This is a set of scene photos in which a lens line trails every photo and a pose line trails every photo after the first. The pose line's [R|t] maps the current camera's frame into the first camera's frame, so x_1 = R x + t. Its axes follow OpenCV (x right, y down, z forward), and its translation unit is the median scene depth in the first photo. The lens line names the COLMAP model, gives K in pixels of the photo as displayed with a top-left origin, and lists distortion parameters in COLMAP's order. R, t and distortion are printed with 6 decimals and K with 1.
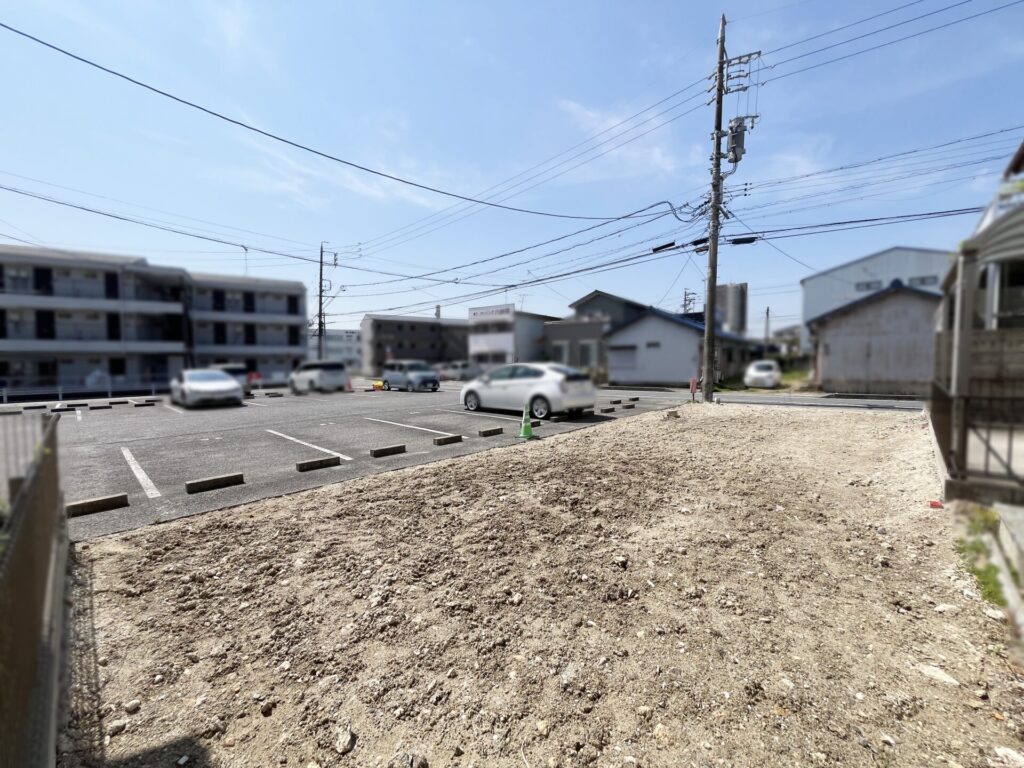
lens RADIAL K [[413.0, 0, 506.8], [0, 413.0, 382.5], [0, 0, 1]] dist [-0.001488, -0.000557]
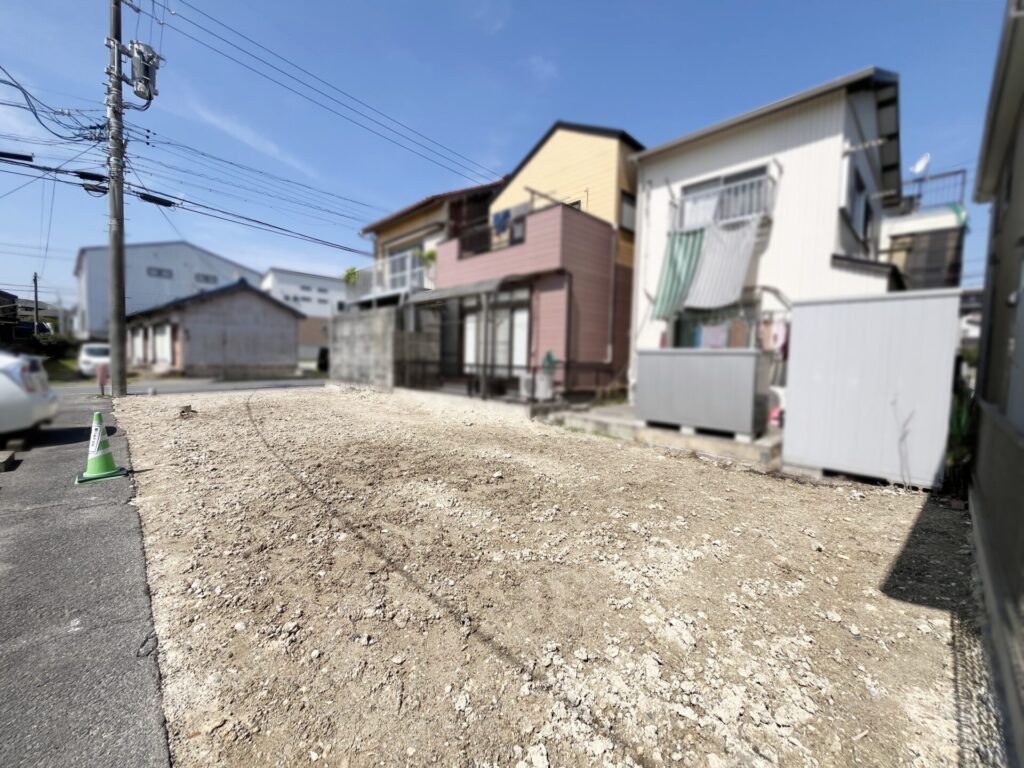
lens RADIAL K [[413.0, 0, 506.8], [0, 413.0, 382.5], [0, 0, 1]] dist [-0.001488, -0.000557]
pose [[0.050263, -0.056208, 0.997153, -0.256937], [0.023937, 0.998196, 0.055060, -0.002137], [-0.998449, 0.021101, 0.051518, 0.258984]]
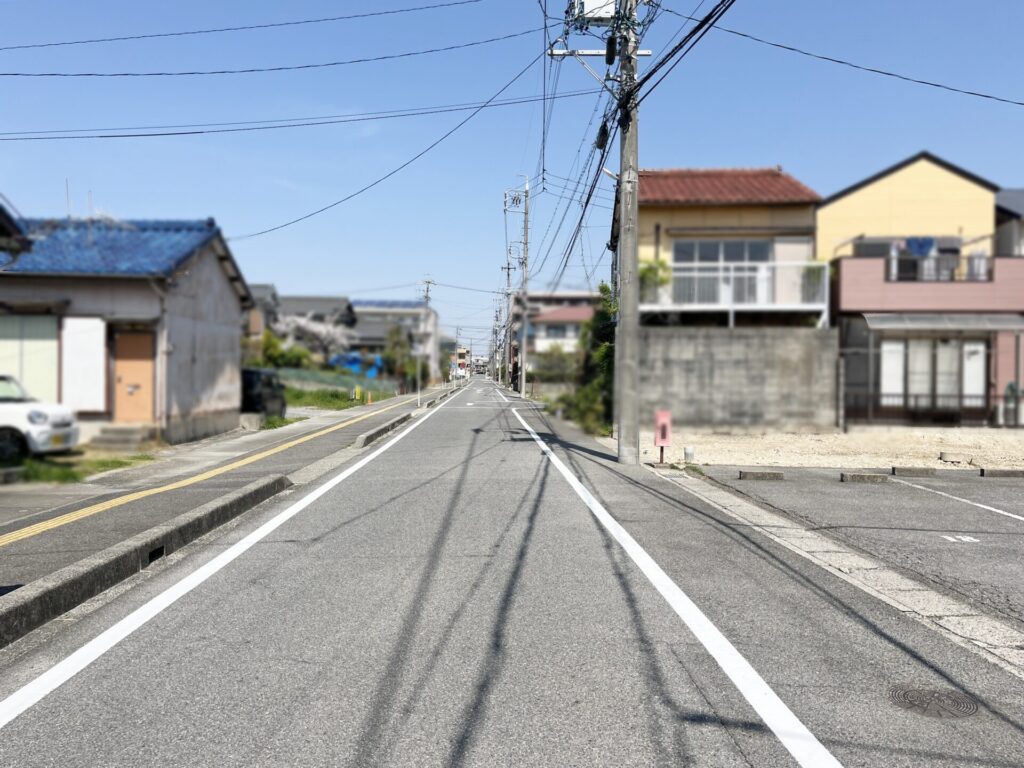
lens RADIAL K [[781.3, 0, 512.0], [0, 781.3, 384.0], [0, 0, 1]] dist [-0.000592, -0.001237]
pose [[-0.626871, -0.015052, 0.778977, -0.122017], [0.029025, 0.998668, 0.042654, -0.092391], [-0.778582, 0.049349, -0.625600, 1.748883]]
